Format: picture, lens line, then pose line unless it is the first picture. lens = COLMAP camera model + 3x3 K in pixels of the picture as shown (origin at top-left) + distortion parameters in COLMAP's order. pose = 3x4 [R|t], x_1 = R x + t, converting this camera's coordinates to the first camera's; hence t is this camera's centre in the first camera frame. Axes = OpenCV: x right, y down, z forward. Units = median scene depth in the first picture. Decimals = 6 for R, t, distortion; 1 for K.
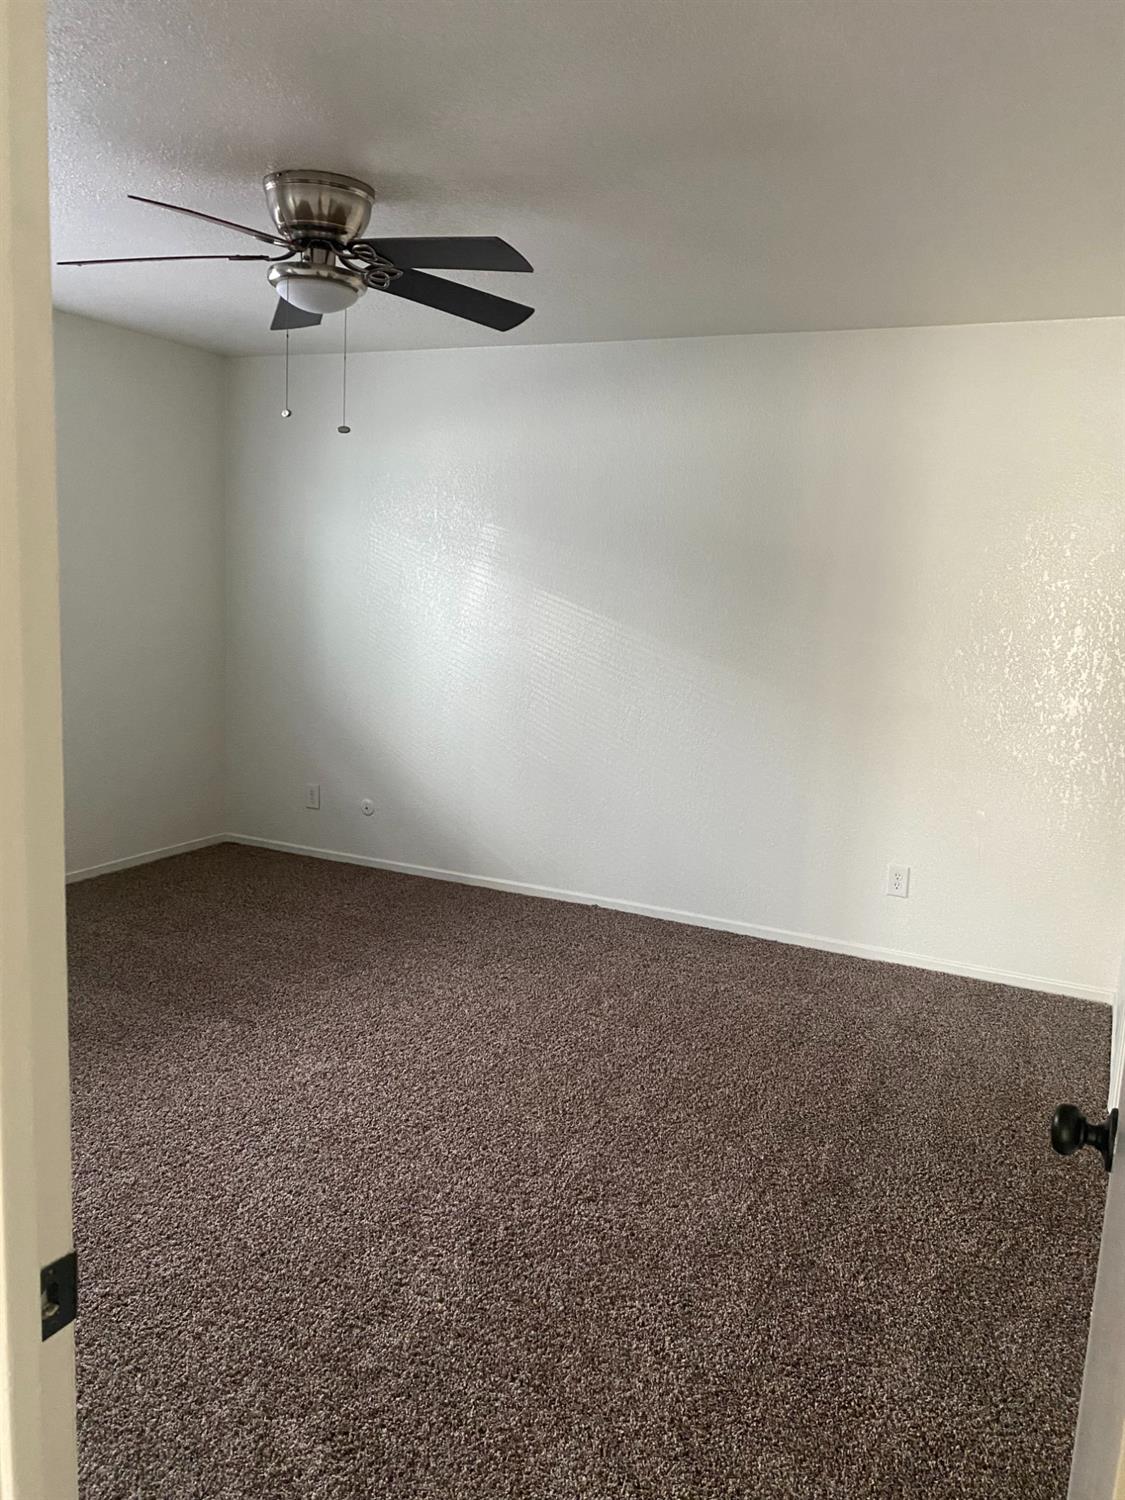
lens RADIAL K [[1128.3, 0, 560.2], [0, 1128.3, 746.6], [0, 0, 1]] dist [-0.005058, 0.006056]
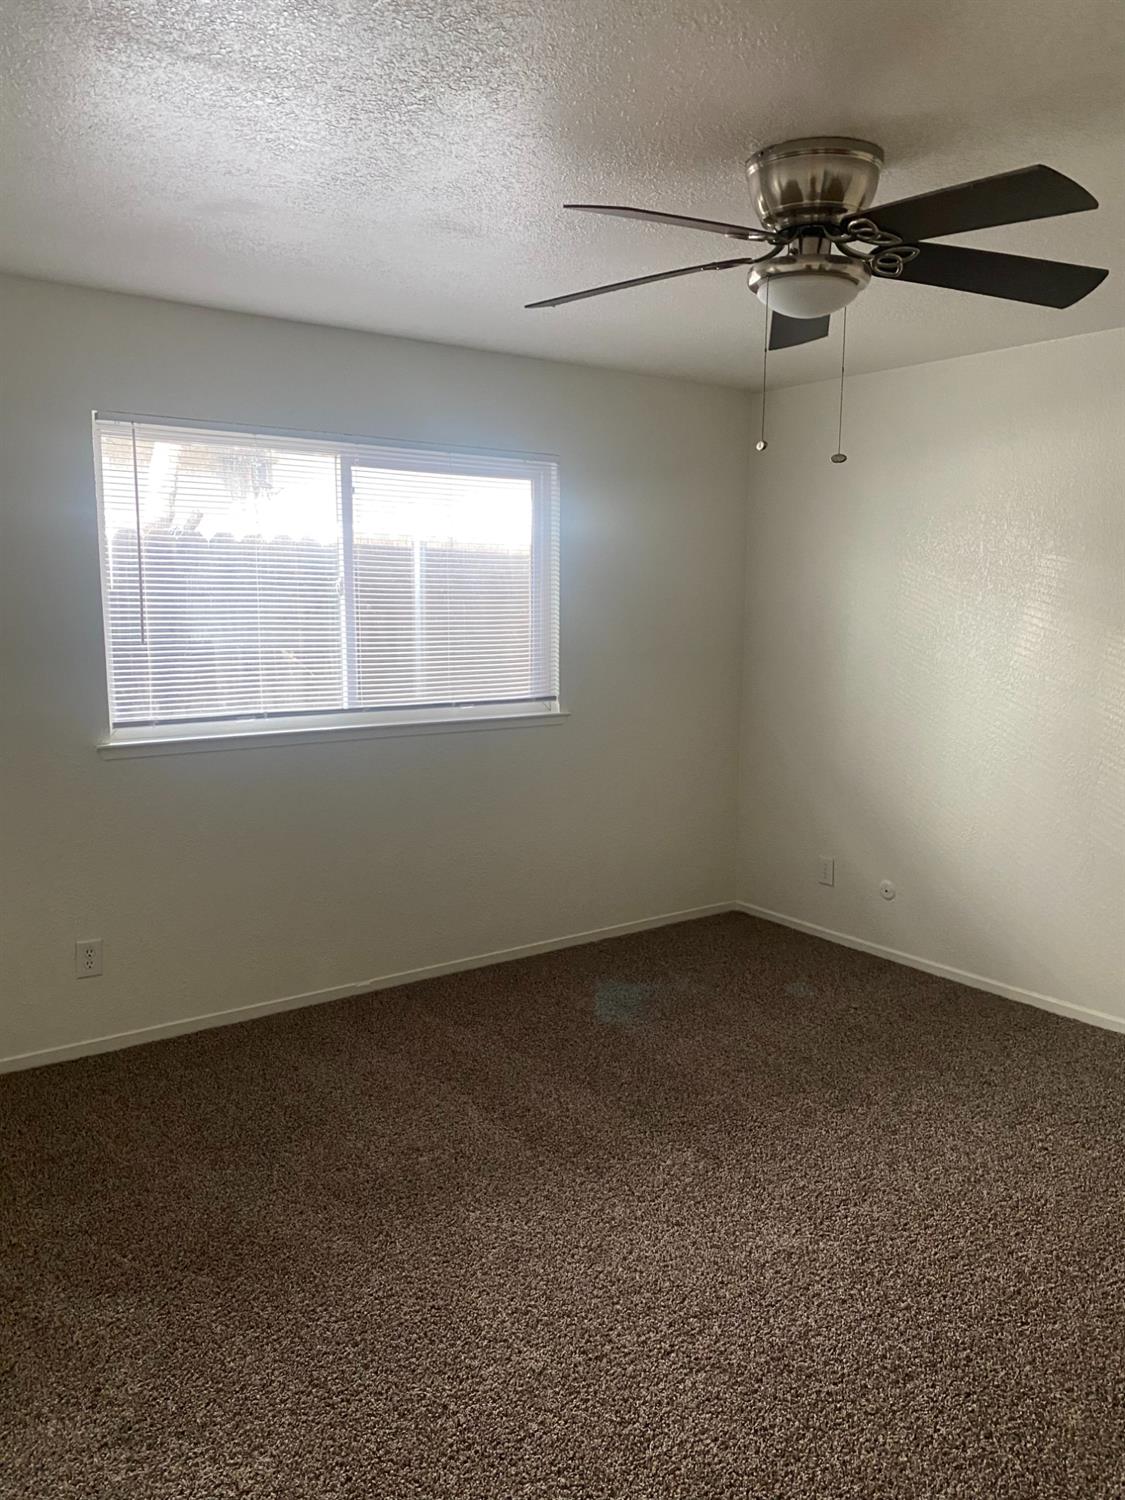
lens RADIAL K [[1128.3, 0, 570.4], [0, 1128.3, 756.1], [0, 0, 1]] dist [-0.005058, 0.006056]
pose [[0.886700, 0.027253, -0.461541, 0.015961], [-0.035274, 0.999339, -0.008759, -0.057763], [0.460997, 0.024047, 0.887076, 0.214872]]
